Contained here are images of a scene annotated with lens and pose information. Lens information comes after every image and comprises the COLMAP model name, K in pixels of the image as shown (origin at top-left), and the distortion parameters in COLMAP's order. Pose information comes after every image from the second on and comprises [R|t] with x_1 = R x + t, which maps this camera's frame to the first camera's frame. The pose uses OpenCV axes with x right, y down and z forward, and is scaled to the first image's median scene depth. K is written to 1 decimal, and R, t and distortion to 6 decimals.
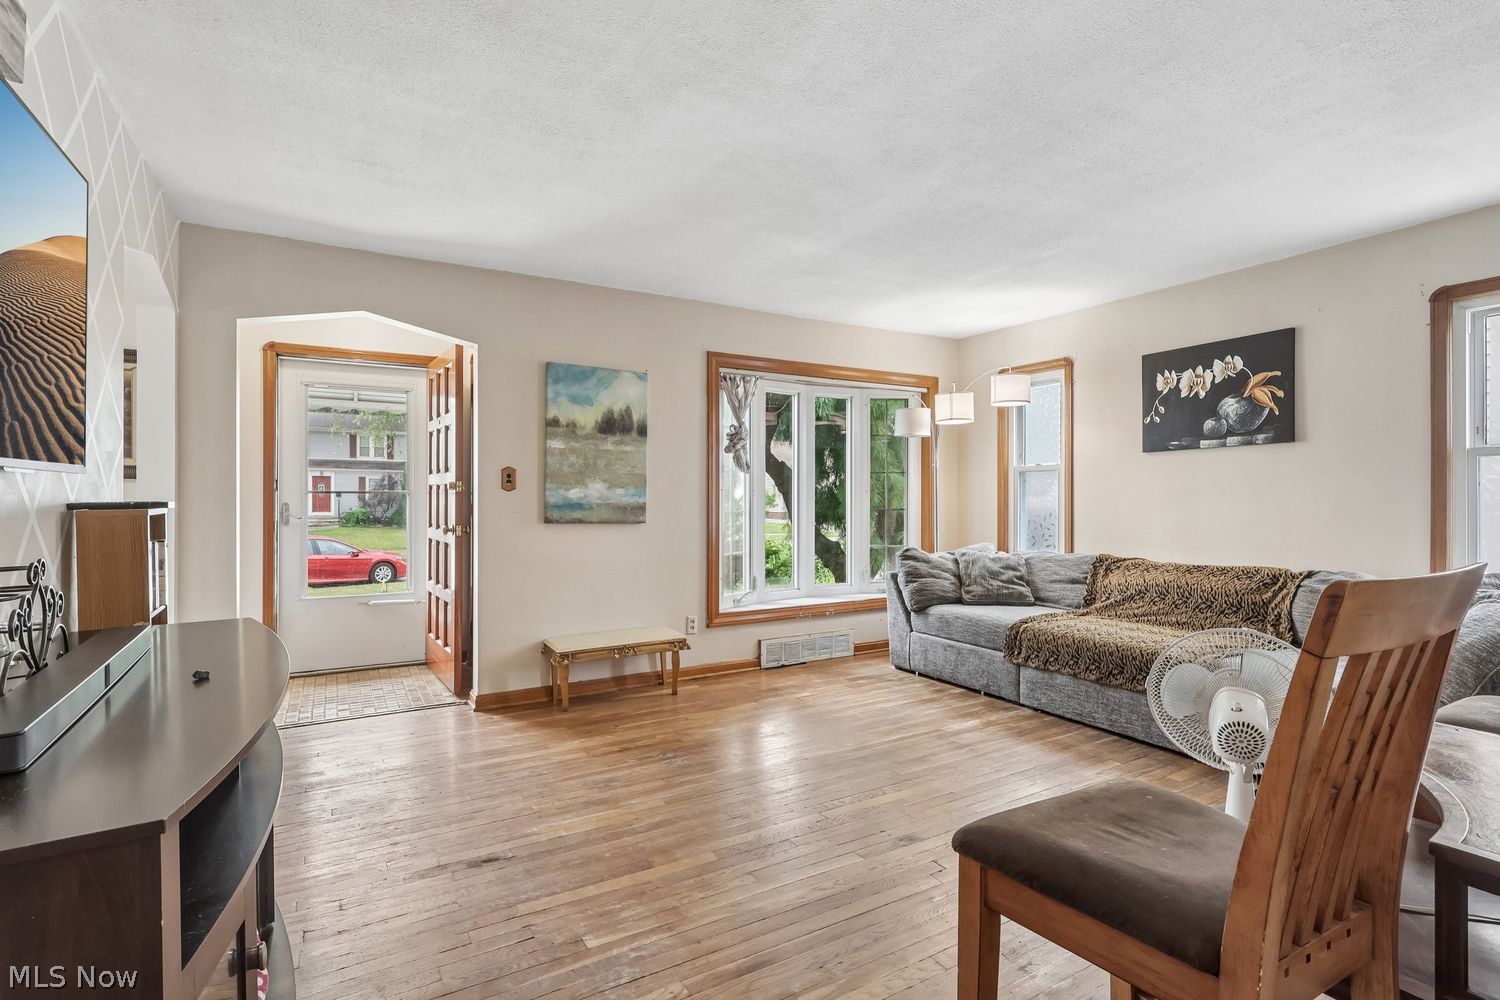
lens RADIAL K [[728.7, 0, 735.6], [0, 728.7, 513.3], [0, 0, 1]] dist [-0.004637, 0.000778]
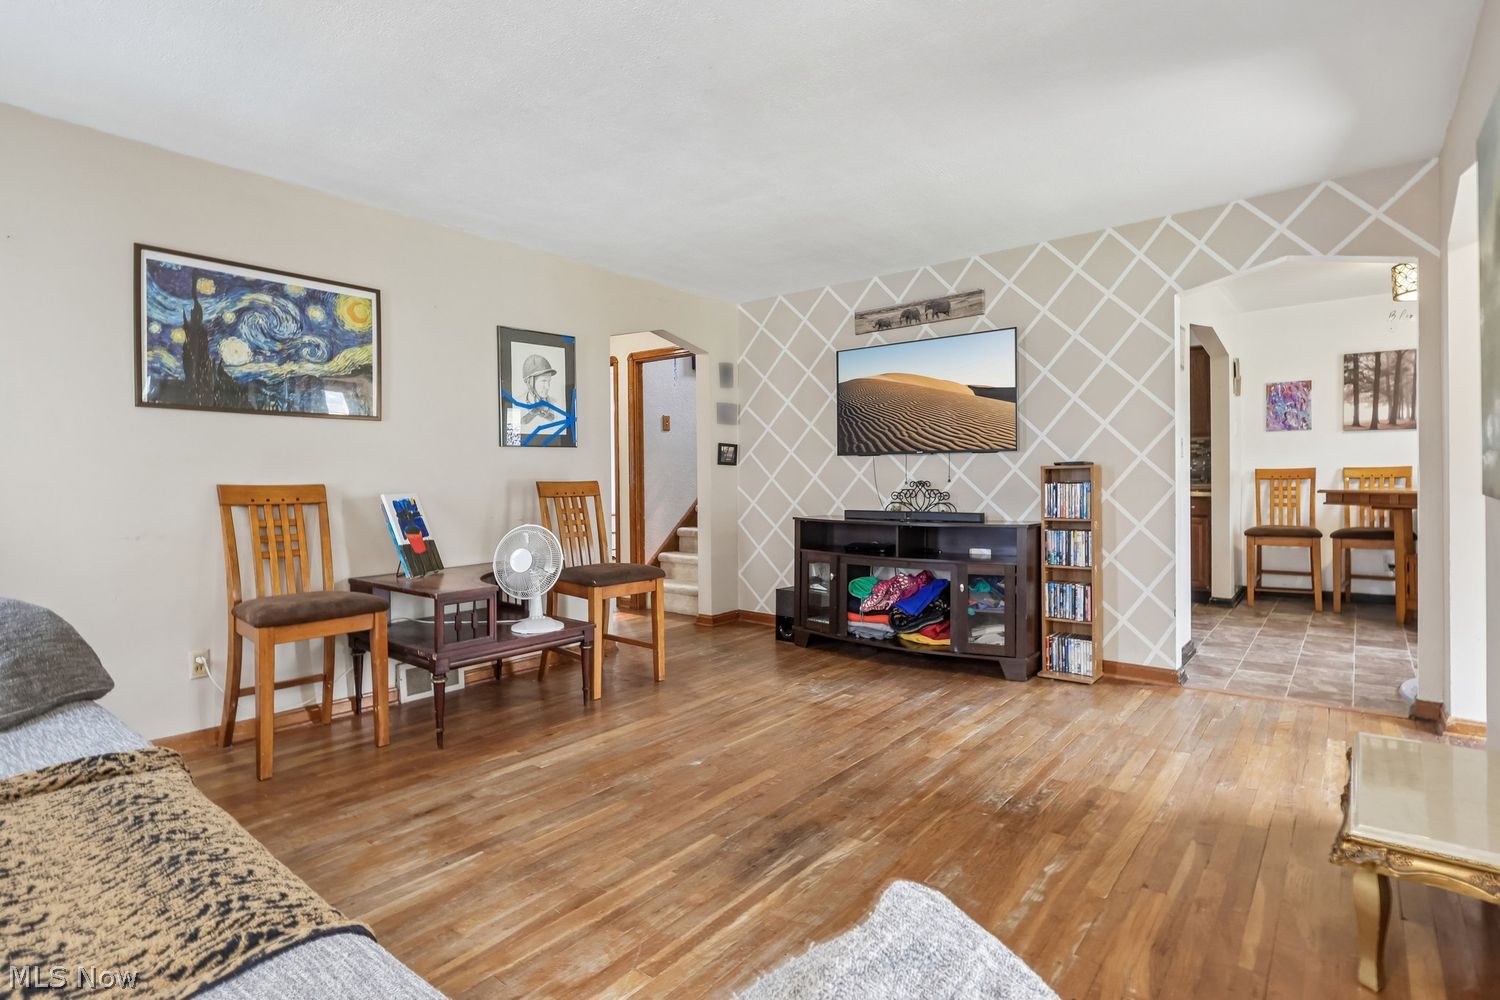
lens RADIAL K [[723.2, 0, 747.8], [0, 723.2, 486.1], [0, 0, 1]] dist [-0.001094, 0.001626]
pose [[-0.936240, 0.013222, -0.351113, 0.346969], [0.003685, 0.999606, 0.027817, -0.007105], [0.351343, 0.024750, -0.935920, 1.311448]]
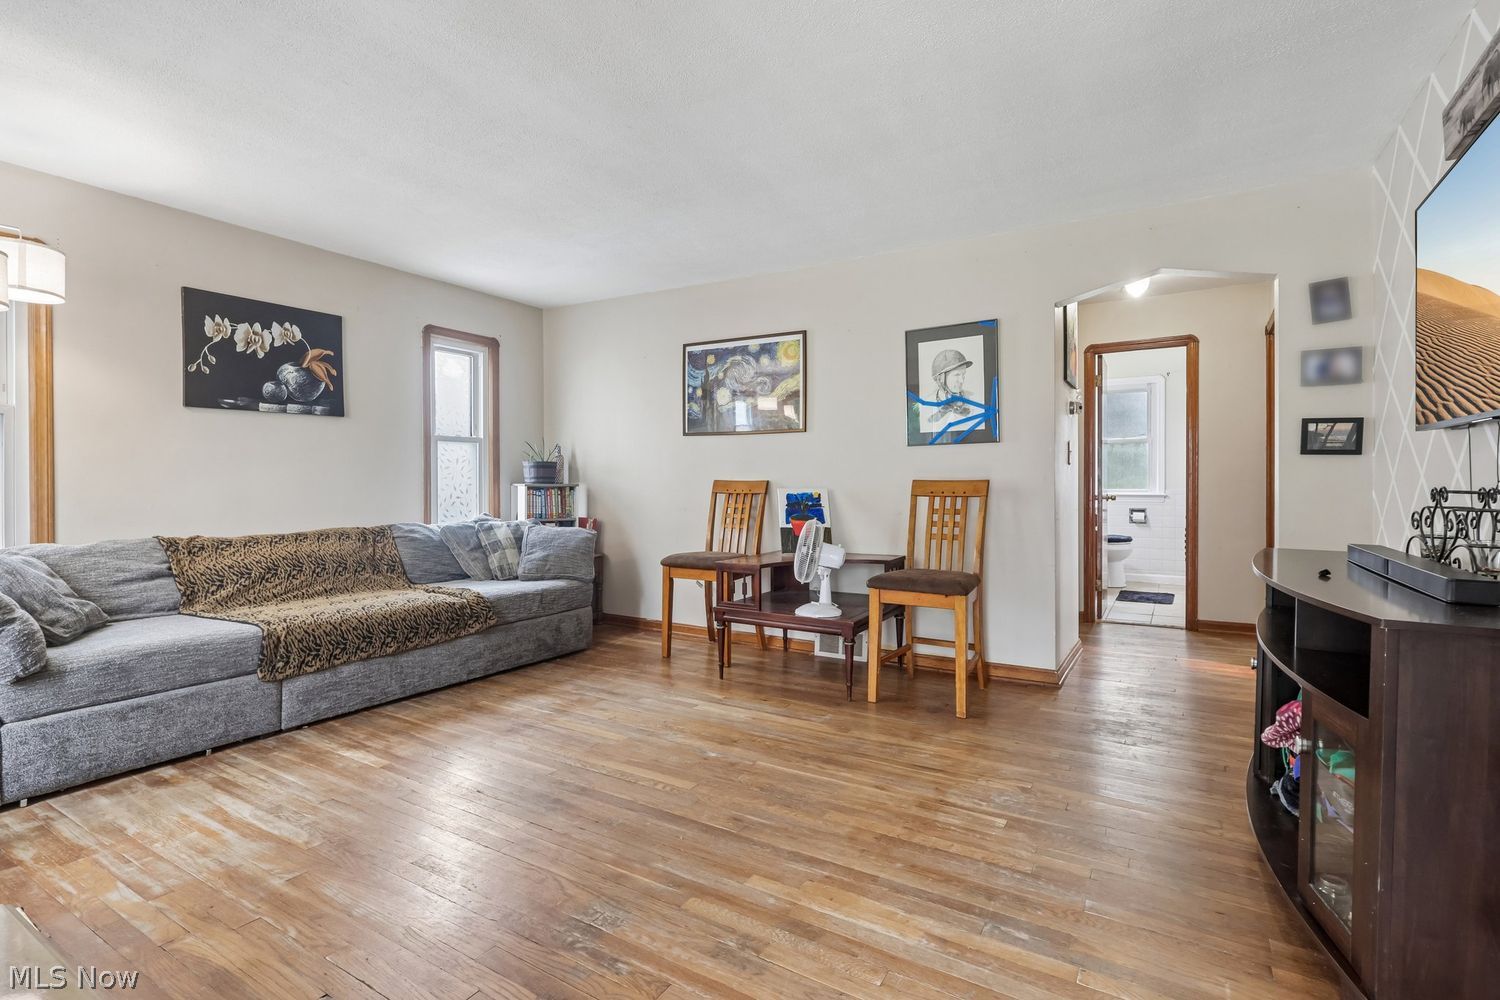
lens RADIAL K [[706.0, 0, 751.8], [0, 706.0, 491.1], [0, 0, 1]] dist [0.000872, 0.000480]
pose [[-0.496497, -0.012841, 0.867943, -0.492658], [0.015497, 0.999600, 0.023654, 0.002456], [-0.867900, 0.025195, -0.496100, 0.944974]]
